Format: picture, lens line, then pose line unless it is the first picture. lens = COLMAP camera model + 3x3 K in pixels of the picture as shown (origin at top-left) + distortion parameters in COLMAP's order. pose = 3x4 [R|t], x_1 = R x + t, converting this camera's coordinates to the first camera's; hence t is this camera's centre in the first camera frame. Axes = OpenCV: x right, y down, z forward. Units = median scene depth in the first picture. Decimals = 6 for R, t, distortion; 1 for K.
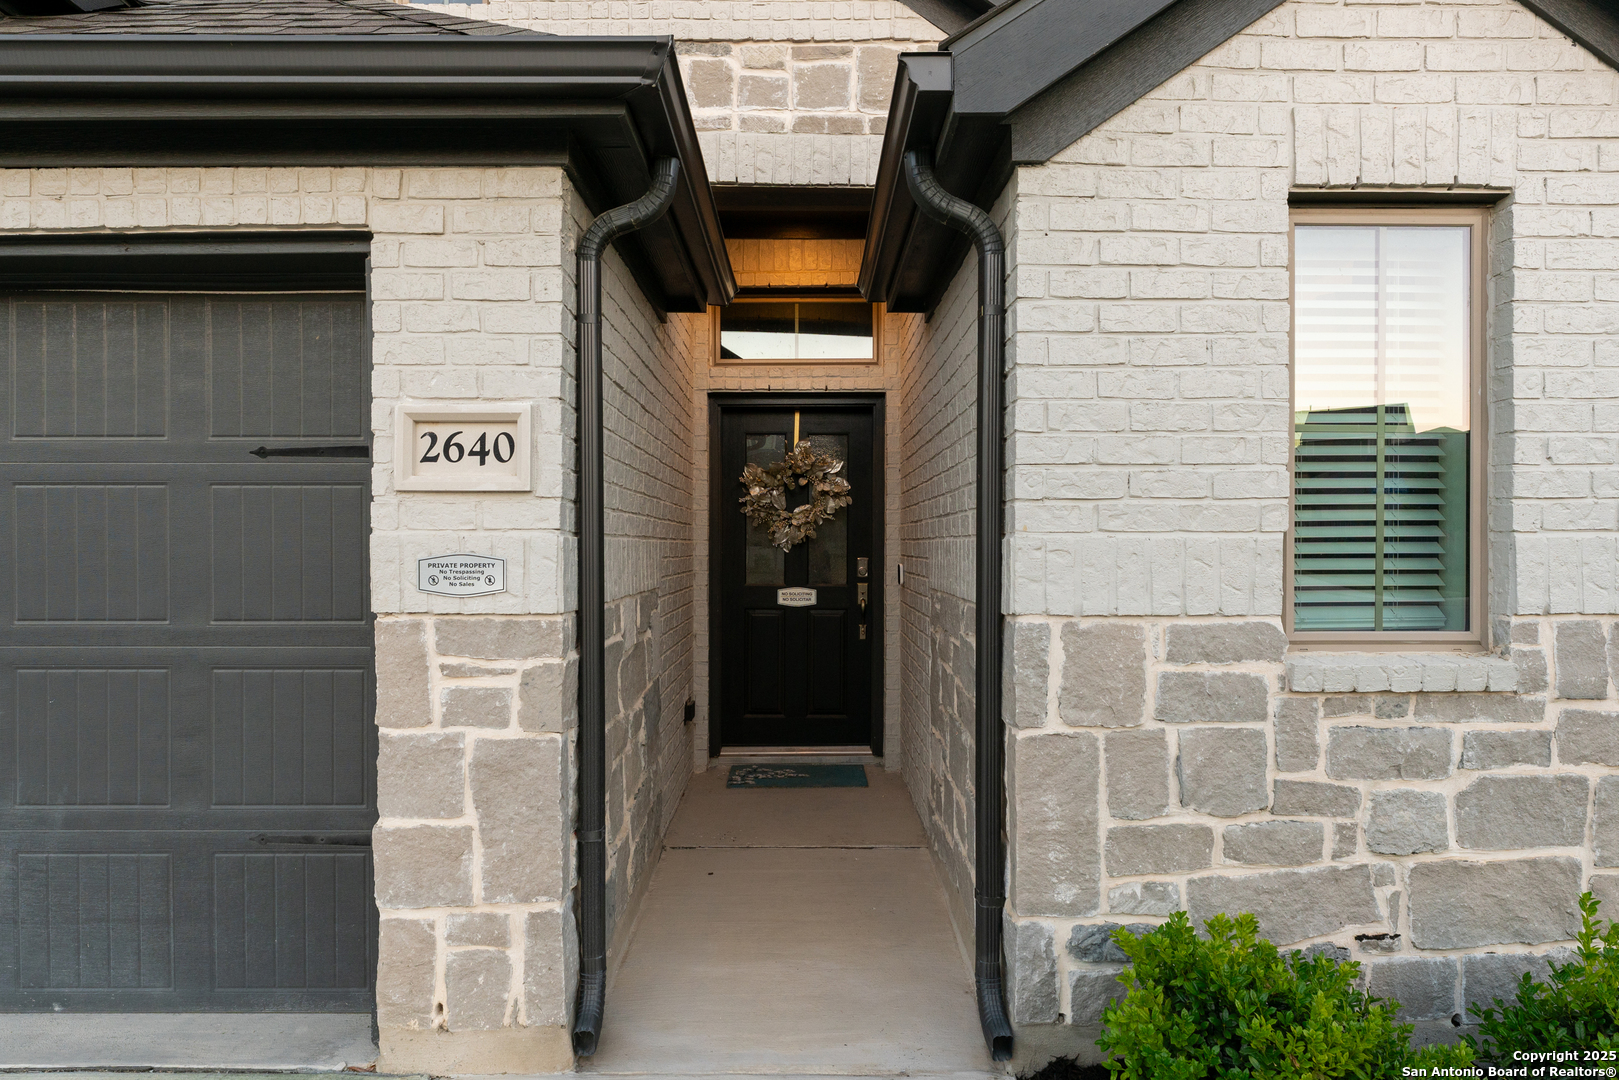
lens RADIAL K [[1005.4, 0, 807.3], [0, 1005.4, 558.1], [0, 0, 1]] dist [-0.000932, -0.001065]
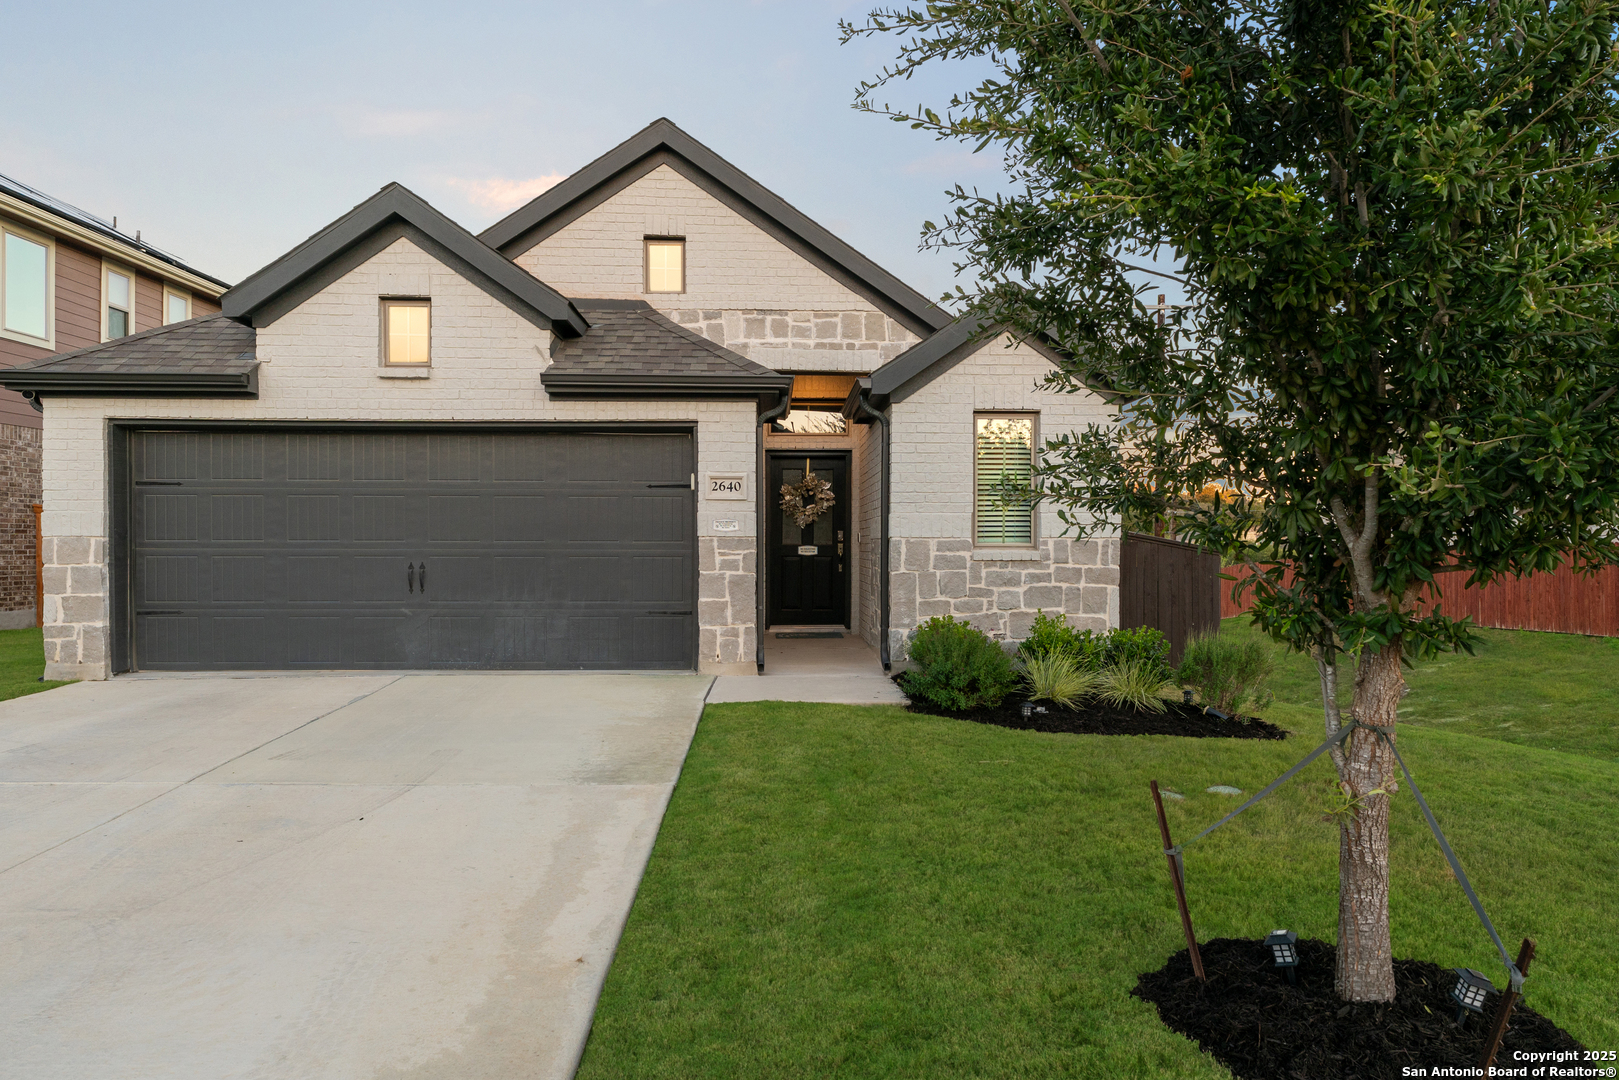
lens RADIAL K [[1005.4, 0, 807.3], [0, 1005.4, 558.1], [0, 0, 1]] dist [-0.000932, -0.001065]
pose [[0.999371, 0.001460, 0.035426, -0.189140], [-0.001419, 0.999998, -0.001185, 0.129101], [-0.035427, 0.001134, 0.999372, -2.310109]]
